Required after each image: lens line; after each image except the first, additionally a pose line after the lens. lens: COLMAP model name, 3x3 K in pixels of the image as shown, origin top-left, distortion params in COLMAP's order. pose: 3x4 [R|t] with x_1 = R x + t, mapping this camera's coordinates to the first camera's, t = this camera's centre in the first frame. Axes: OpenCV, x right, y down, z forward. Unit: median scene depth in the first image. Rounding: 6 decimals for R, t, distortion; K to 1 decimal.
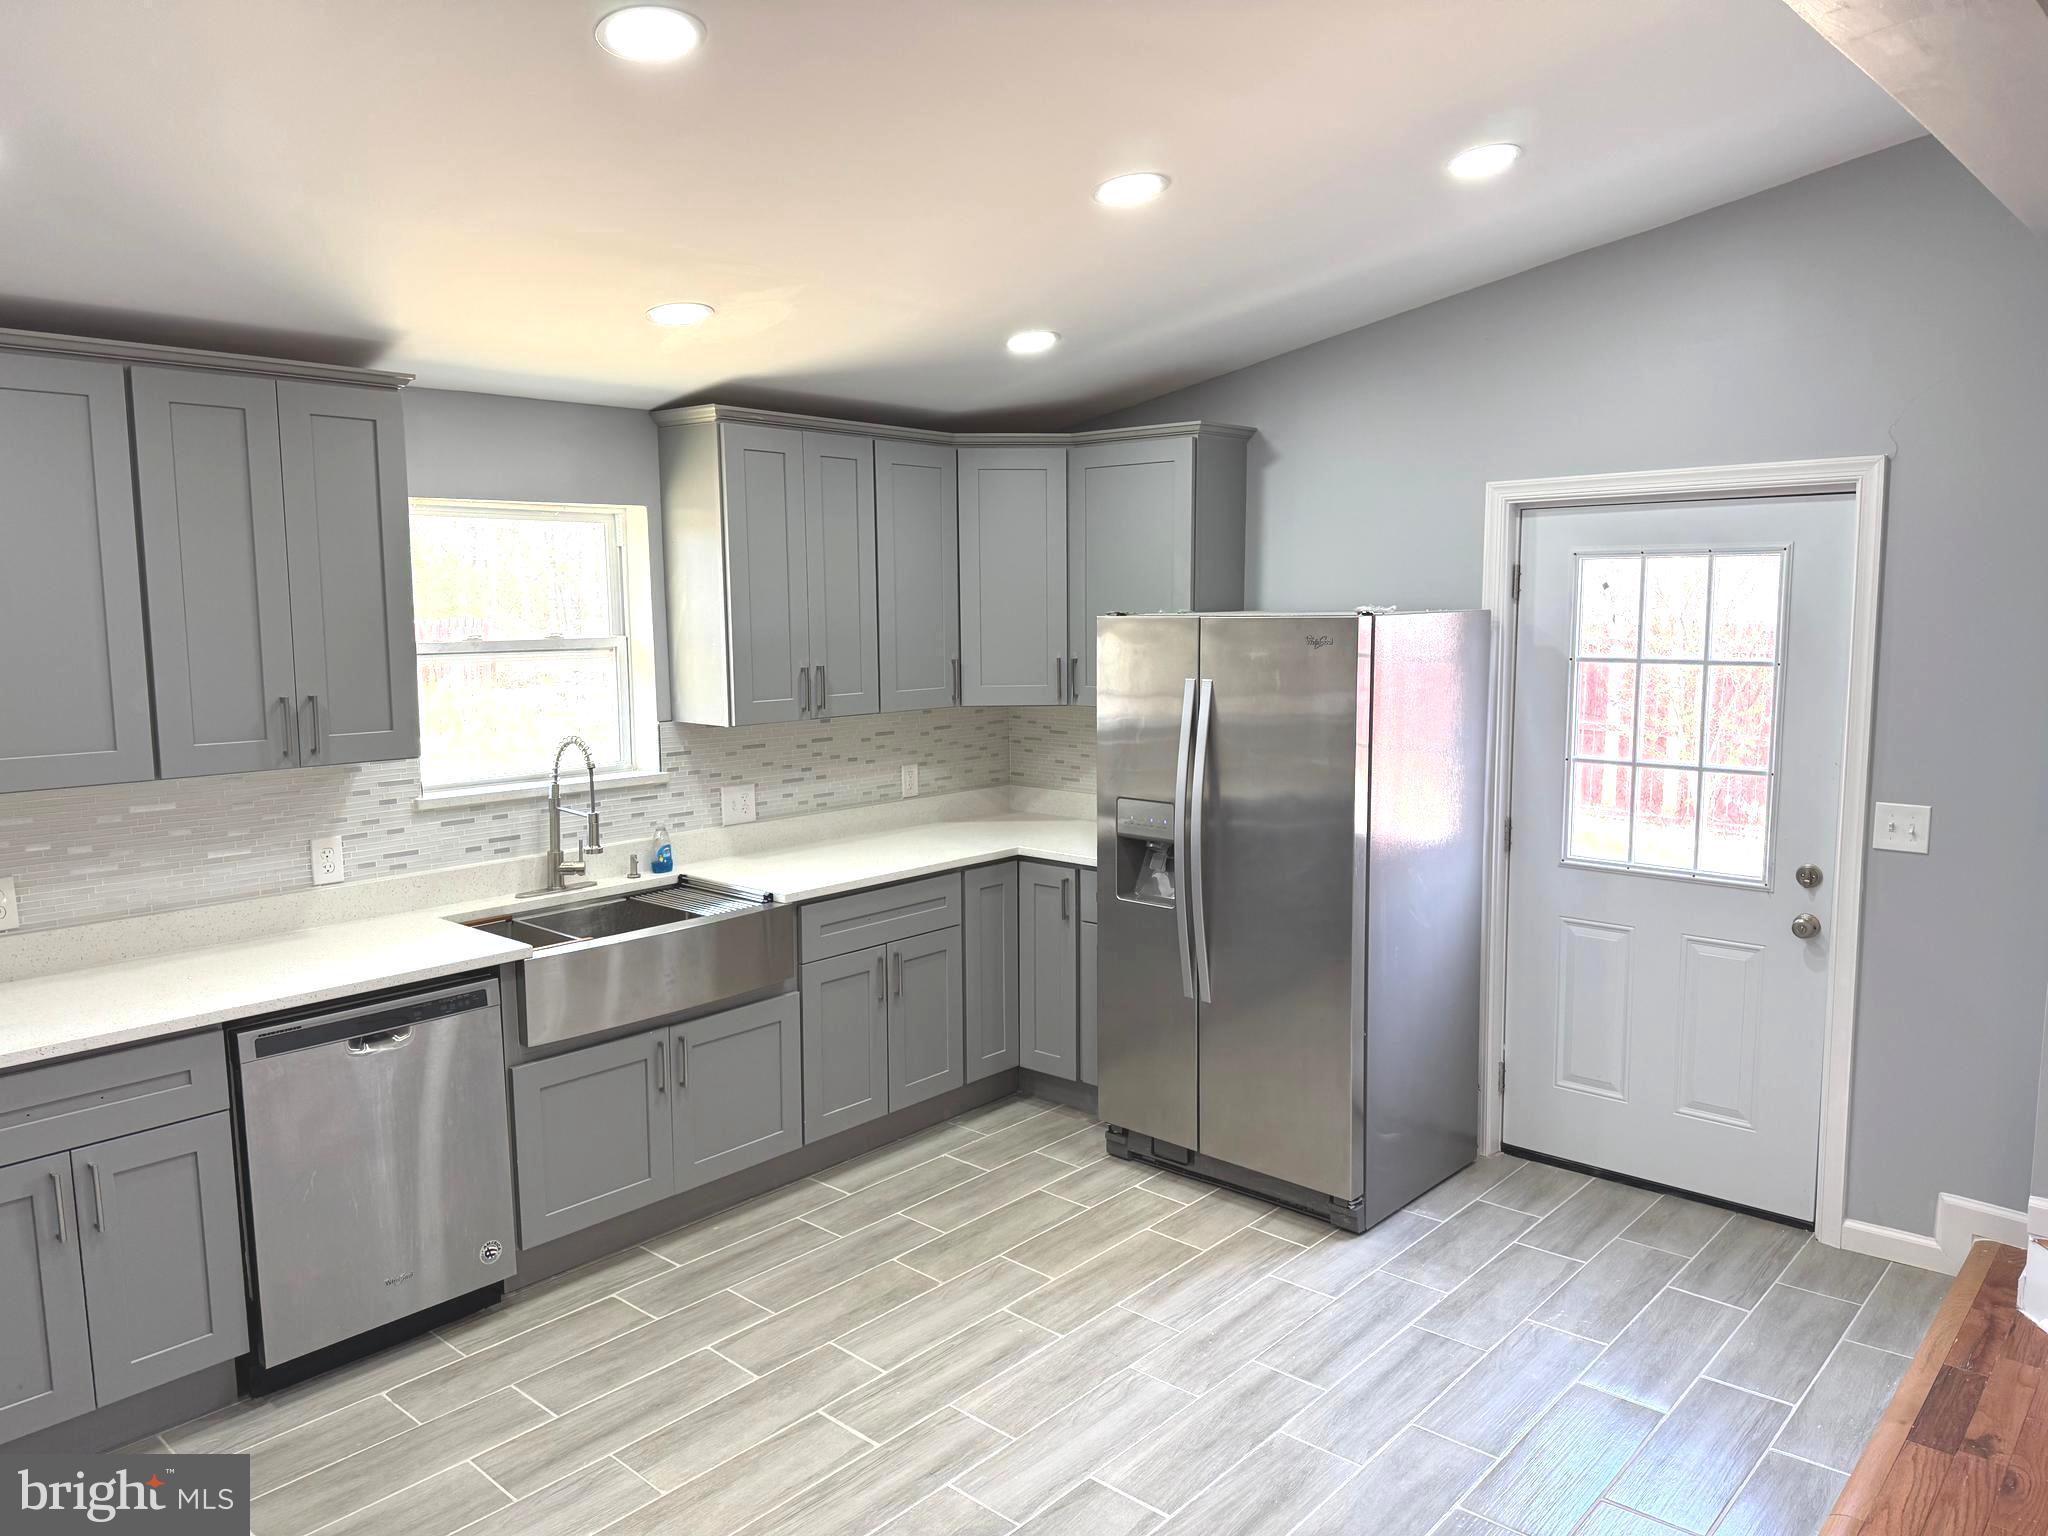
lens RADIAL K [[1427.4, 0, 1055.2], [0, 1427.4, 777.0], [0, 0, 1]] dist [0.095924, -0.111587]
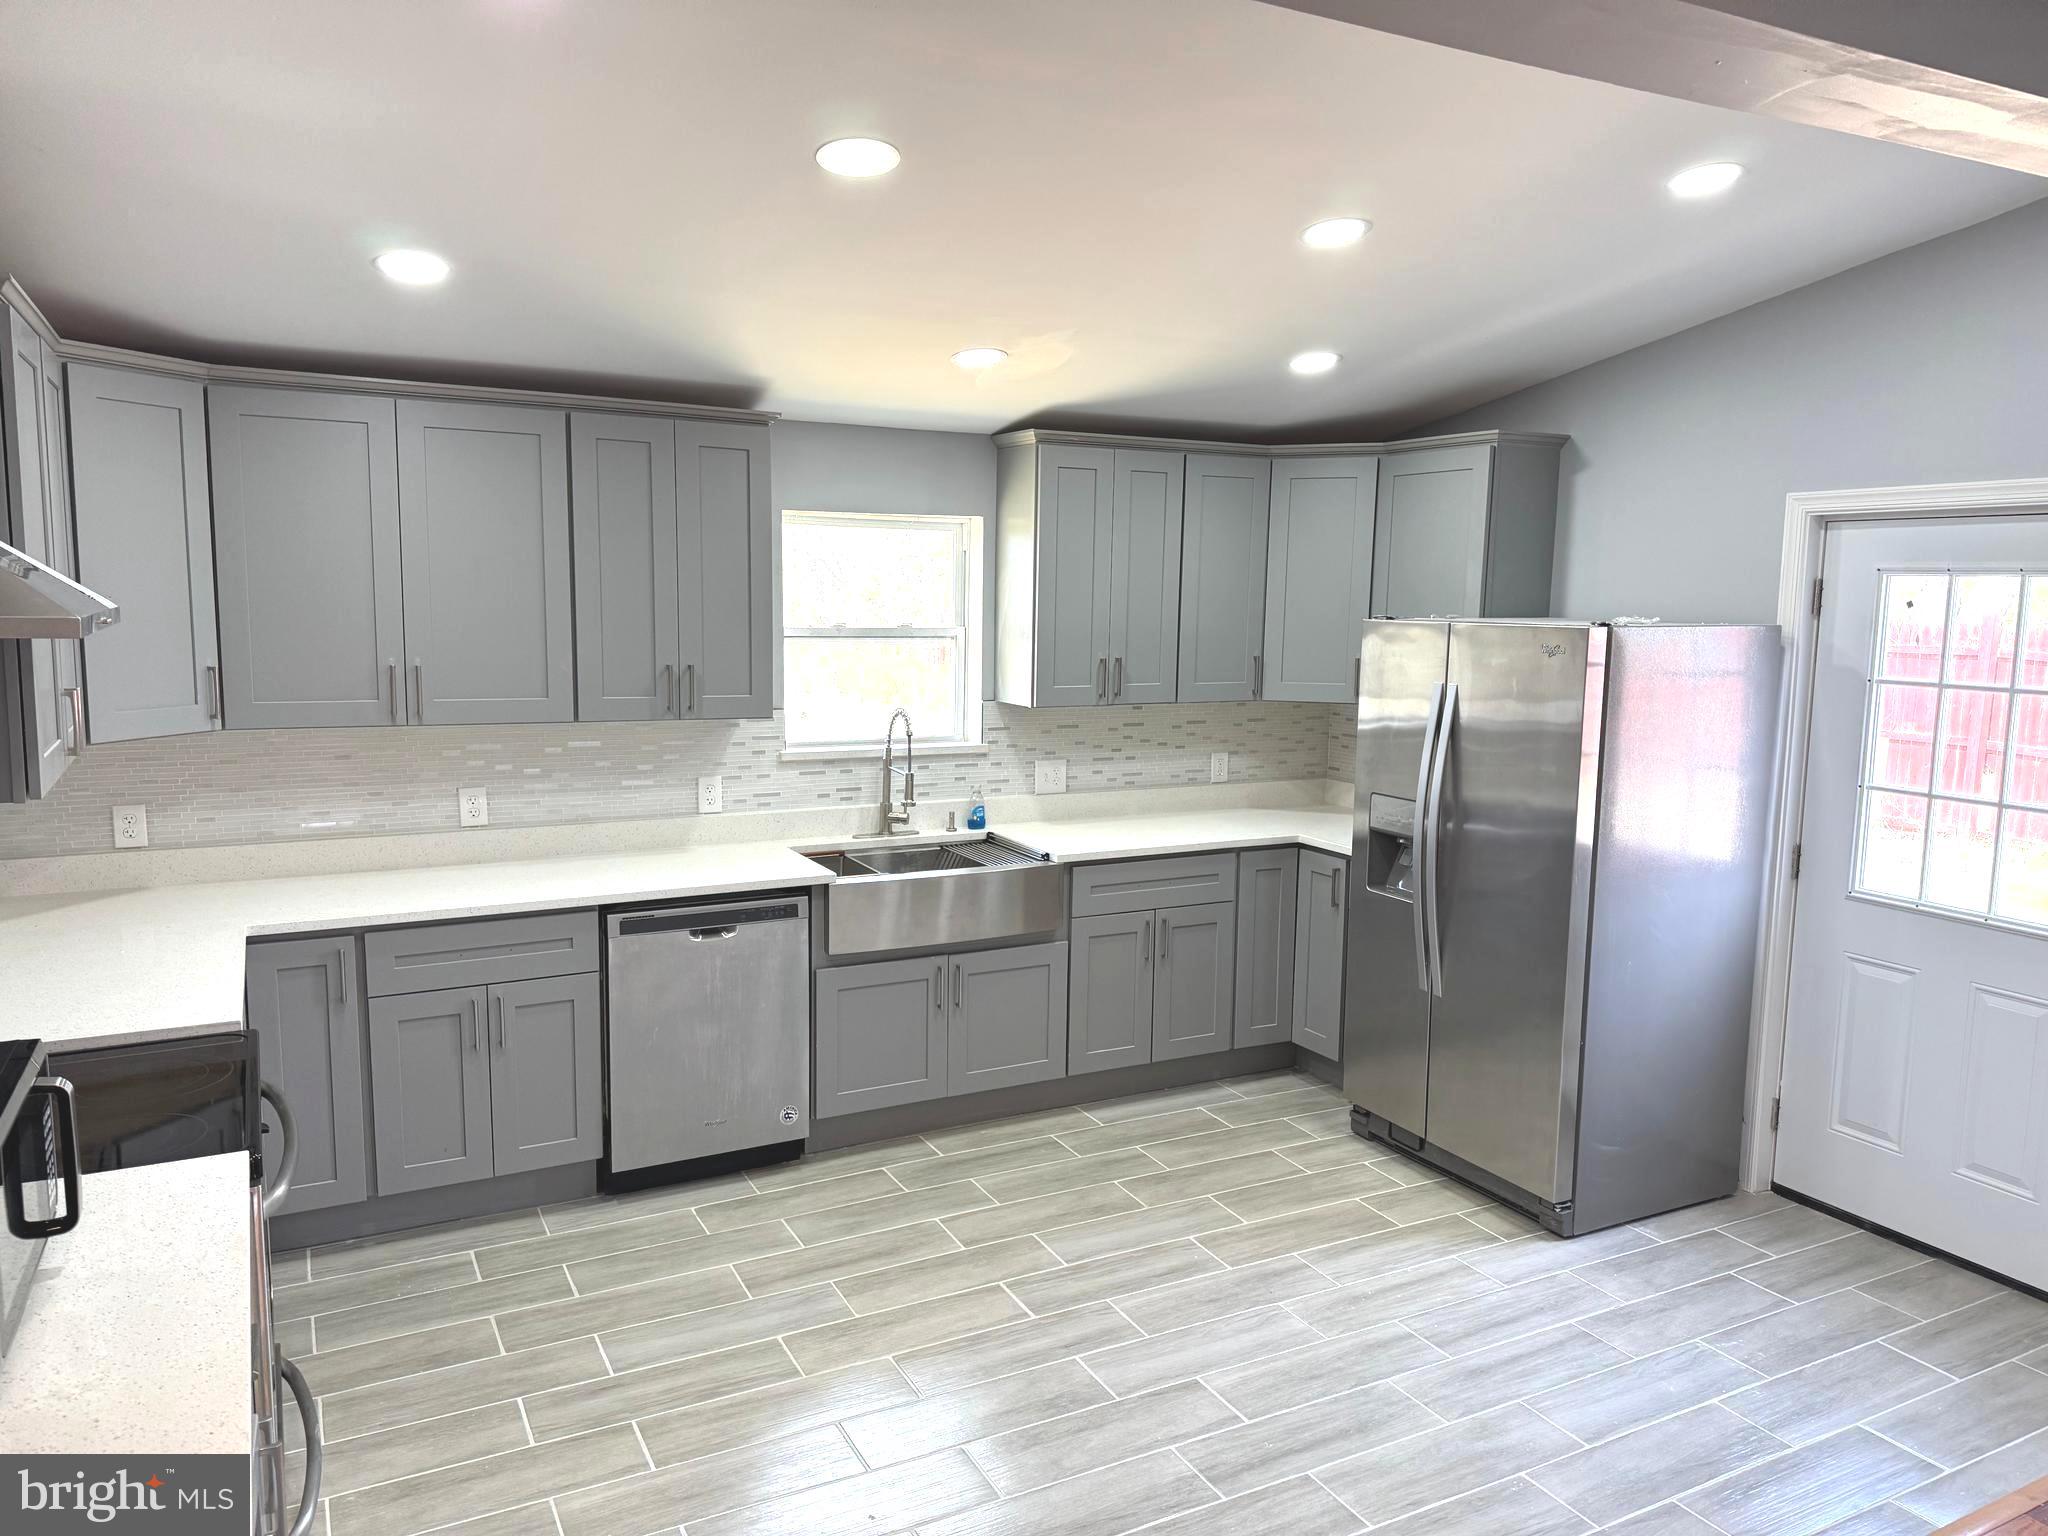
lens RADIAL K [[1427.4, 0, 1065.9], [0, 1427.4, 774.7], [0, 0, 1]] dist [0.095924, -0.111587]
pose [[0.940084, 0.066936, -0.334308, 0.191422], [-0.066512, 0.997704, 0.012729, 0.002808], [0.334392, 0.010269, 0.942378, -0.074282]]
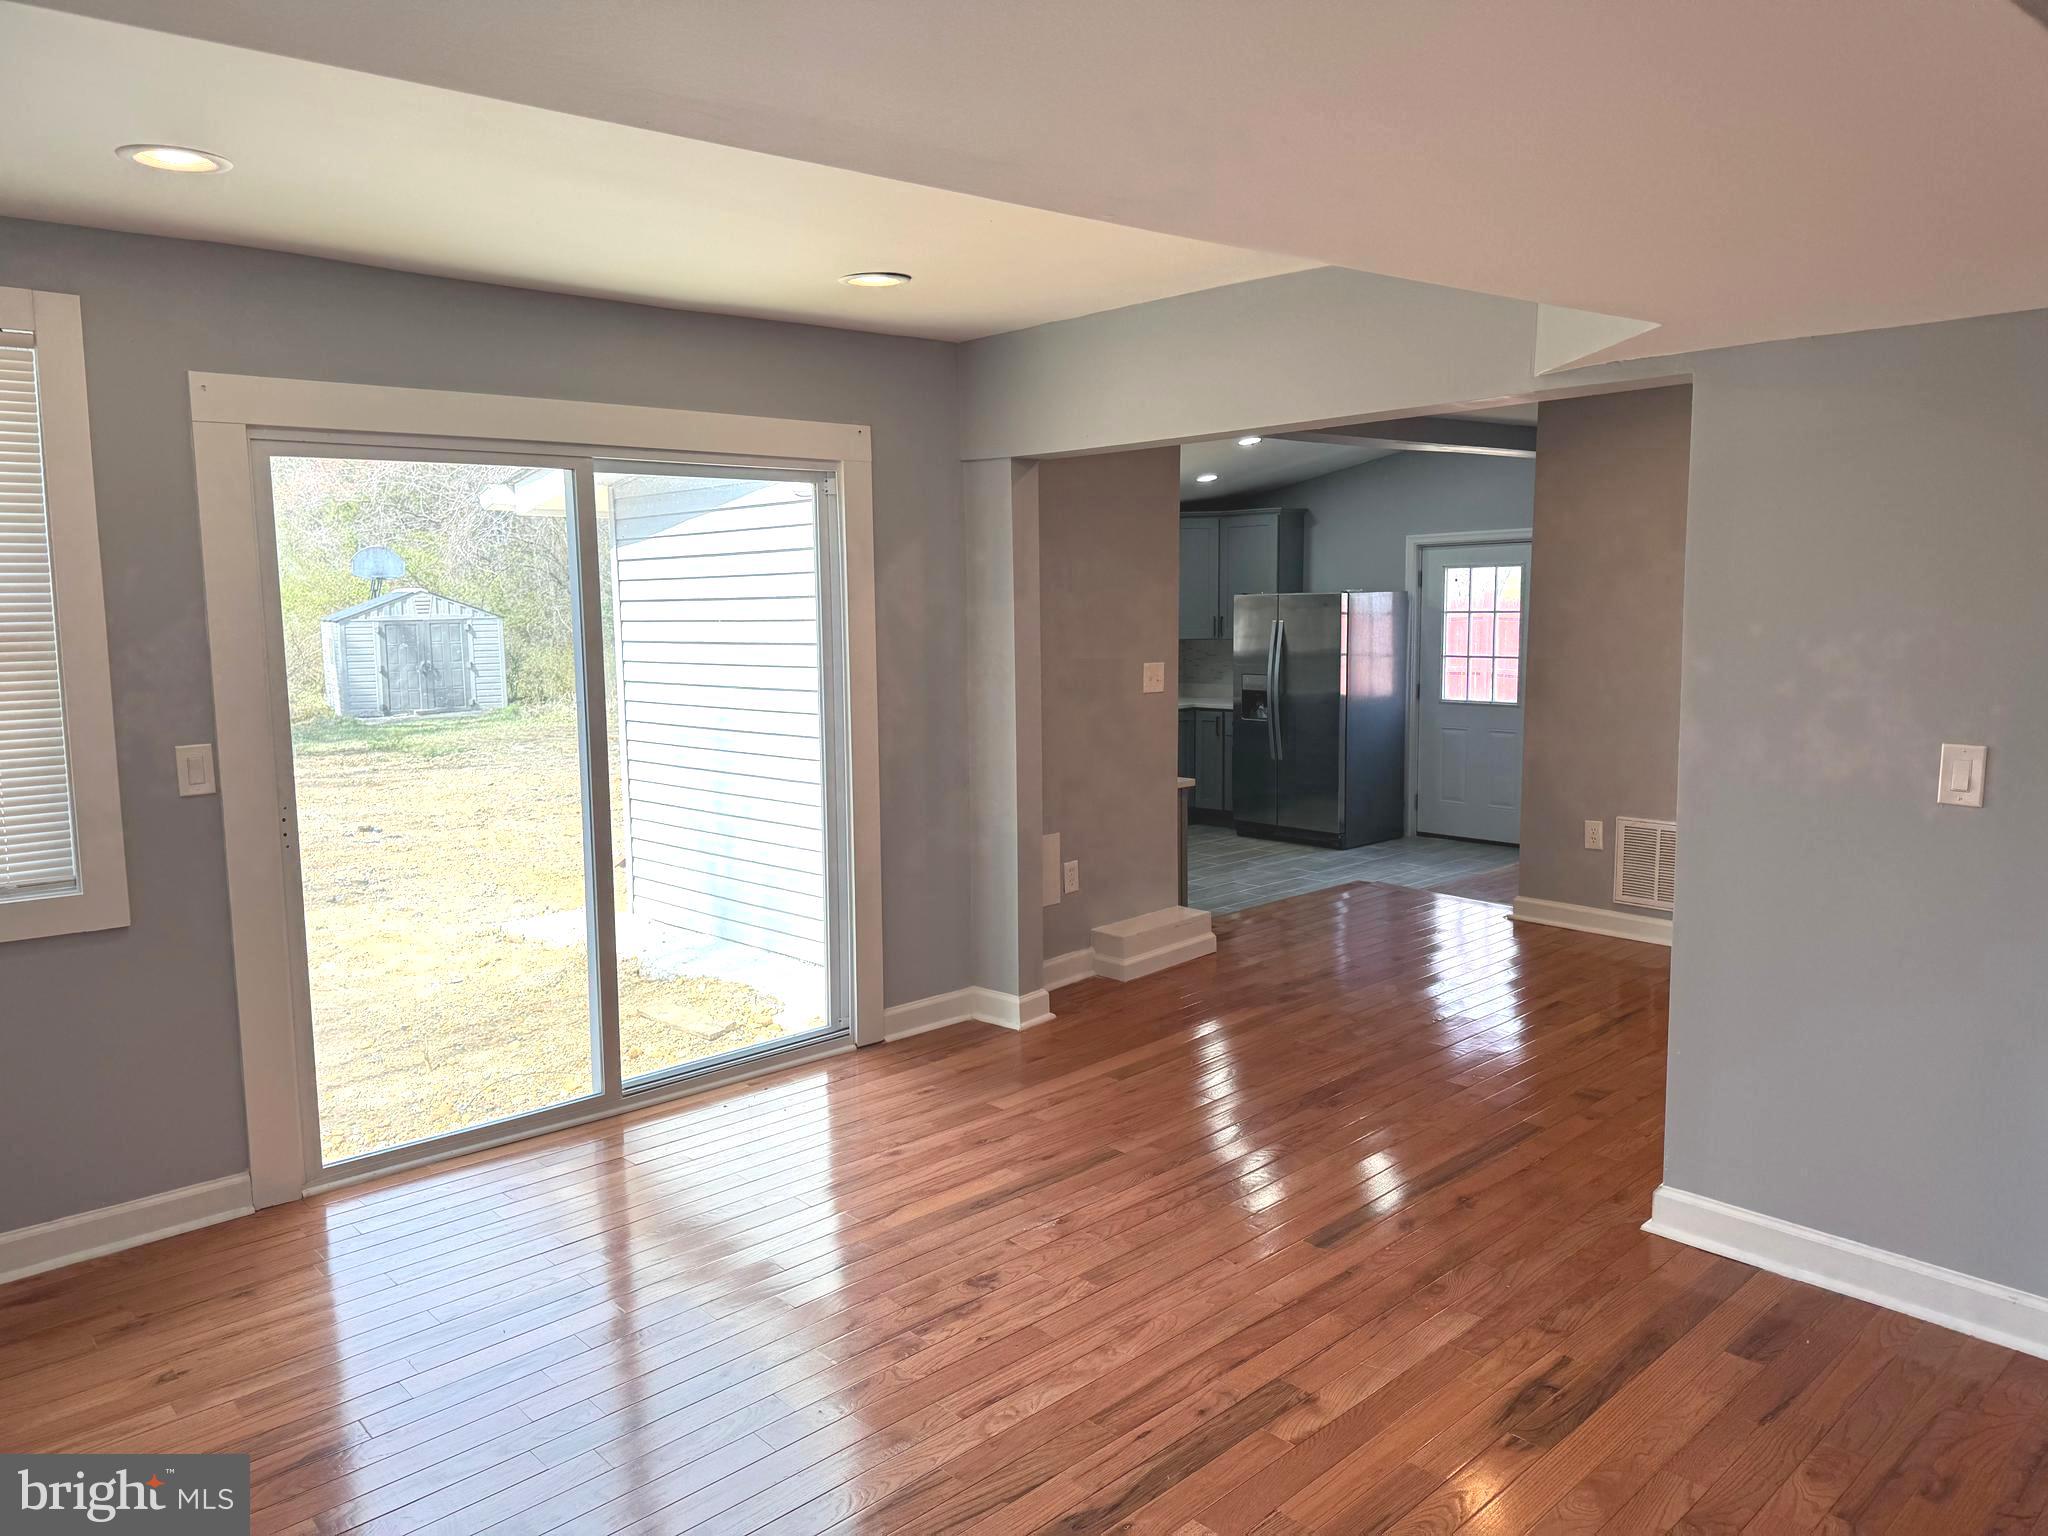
lens RADIAL K [[1427.4, 0, 1039.1], [0, 1427.4, 766.3], [0, 0, 1]] dist [0.095924, -0.111587]
pose [[0.995228, 0.002835, -0.097533, -0.059353], [-0.003223, 0.999988, -0.003821, 0.180063], [0.097521, 0.004117, 0.995225, -1.382349]]
